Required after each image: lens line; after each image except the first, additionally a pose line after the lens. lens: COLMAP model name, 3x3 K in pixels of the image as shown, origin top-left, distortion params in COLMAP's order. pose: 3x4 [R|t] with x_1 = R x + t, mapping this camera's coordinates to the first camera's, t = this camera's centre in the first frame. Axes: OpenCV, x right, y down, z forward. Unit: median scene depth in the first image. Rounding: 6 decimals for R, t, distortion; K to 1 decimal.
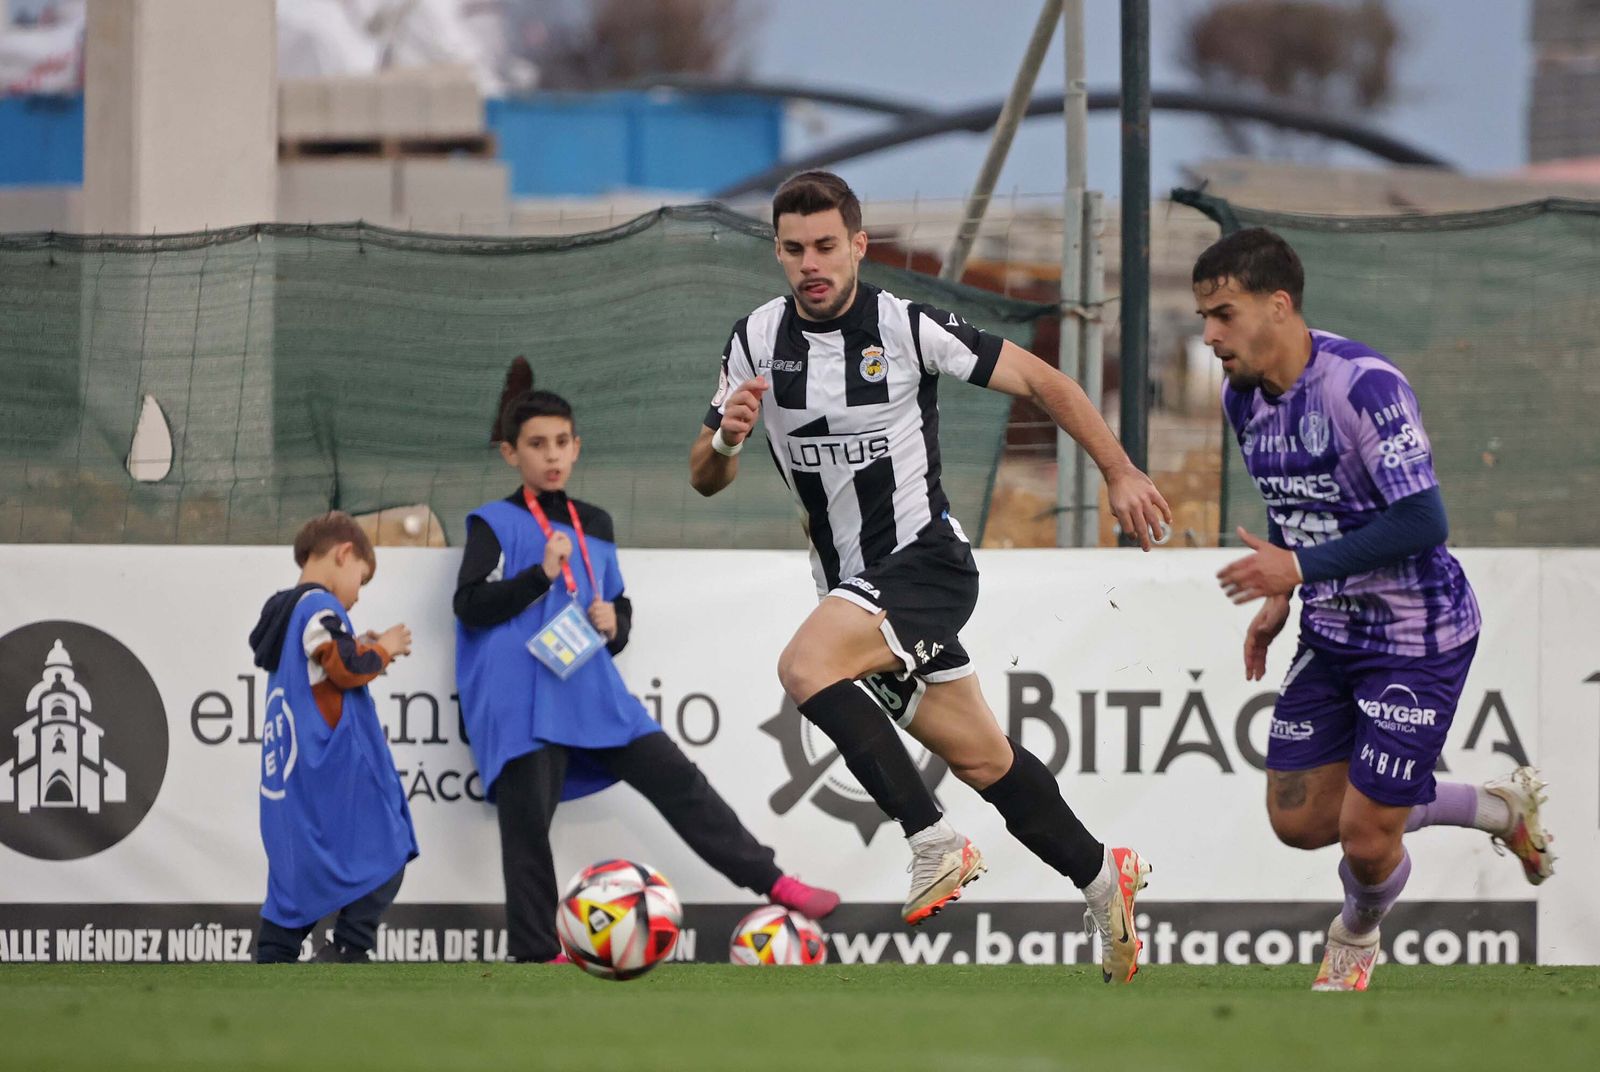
lens RADIAL K [[703.4, 0, 800.1], [0, 703.4, 535.9], [0, 0, 1]] dist [0.007274, 0.000755]
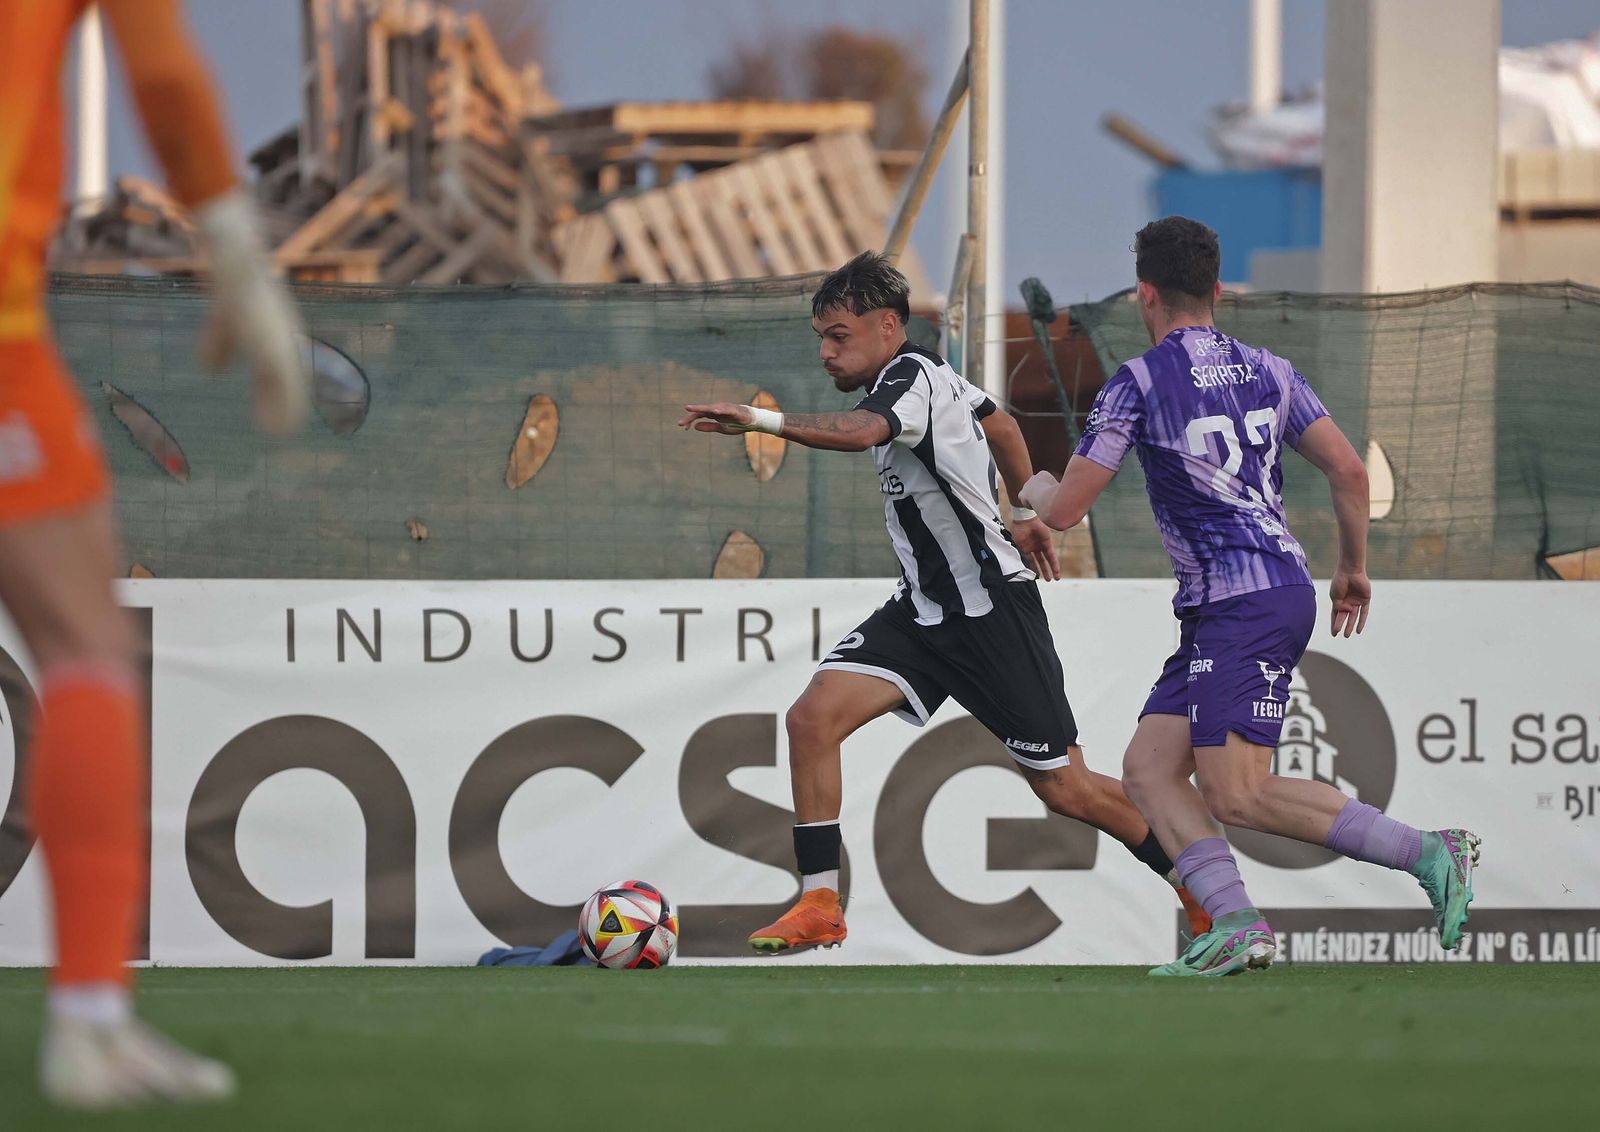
lens RADIAL K [[645.2, 0, 799.9], [0, 645.2, 569.4], [0, 0, 1]] dist [-0.002308, 0.000710]
pose [[0.999971, -0.001741, 0.007451, -1.806751], [0.001756, 0.999997, -0.001951, -0.001436], [-0.007448, 0.001964, 0.999970, 0.019886]]
